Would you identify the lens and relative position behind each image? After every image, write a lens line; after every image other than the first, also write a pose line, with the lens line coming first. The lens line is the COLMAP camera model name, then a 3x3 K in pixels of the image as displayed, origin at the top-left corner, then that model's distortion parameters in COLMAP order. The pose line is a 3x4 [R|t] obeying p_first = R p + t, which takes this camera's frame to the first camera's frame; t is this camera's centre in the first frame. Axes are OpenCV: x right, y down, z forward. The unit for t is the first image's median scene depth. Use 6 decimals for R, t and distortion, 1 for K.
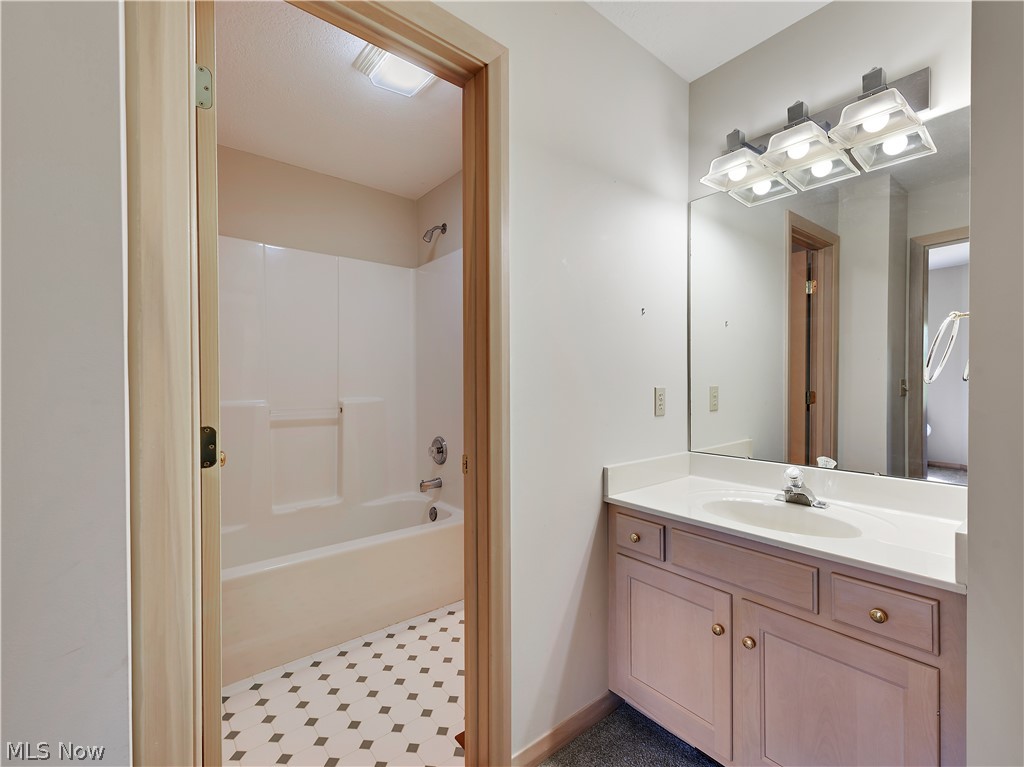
lens RADIAL K [[452.3, 0, 513.9], [0, 452.3, 384.9], [0, 0, 1]] dist [0.004485, 0.000301]
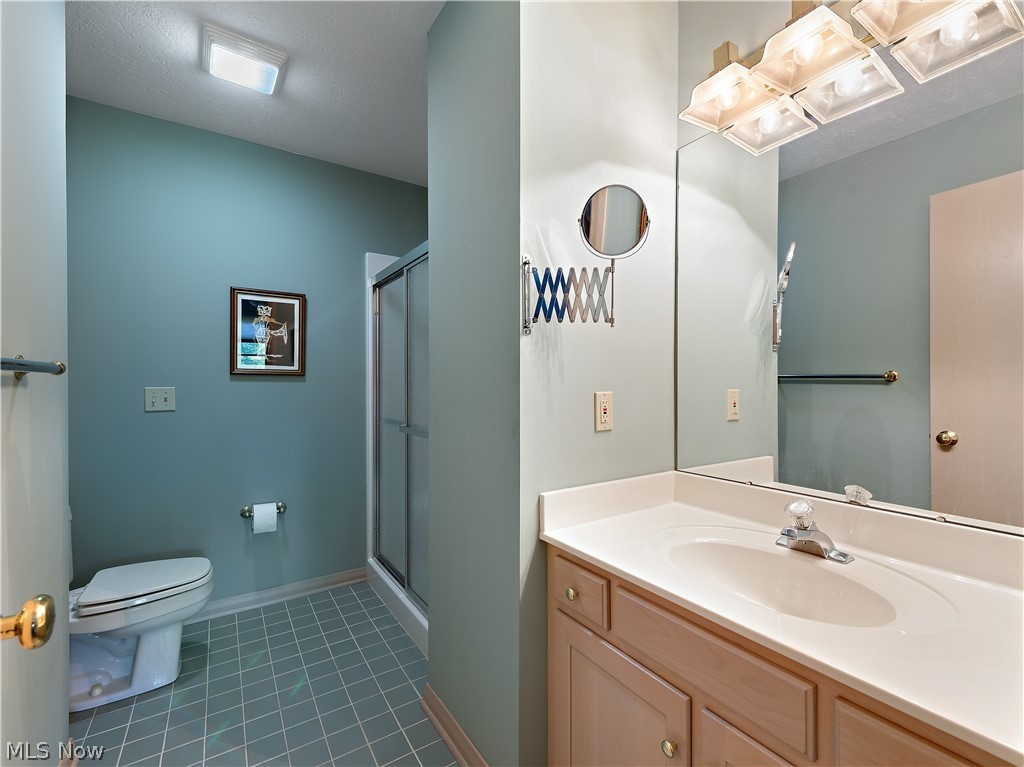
lens RADIAL K [[452.3, 0, 516.8], [0, 452.3, 384.1], [0, 0, 1]] dist [0.004485, 0.000301]
pose [[0.995848, -0.001631, -0.091017, 0.237689], [0.001328, 0.999993, -0.003391, 0.000778], [0.091022, 0.003256, 0.995844, 0.251978]]
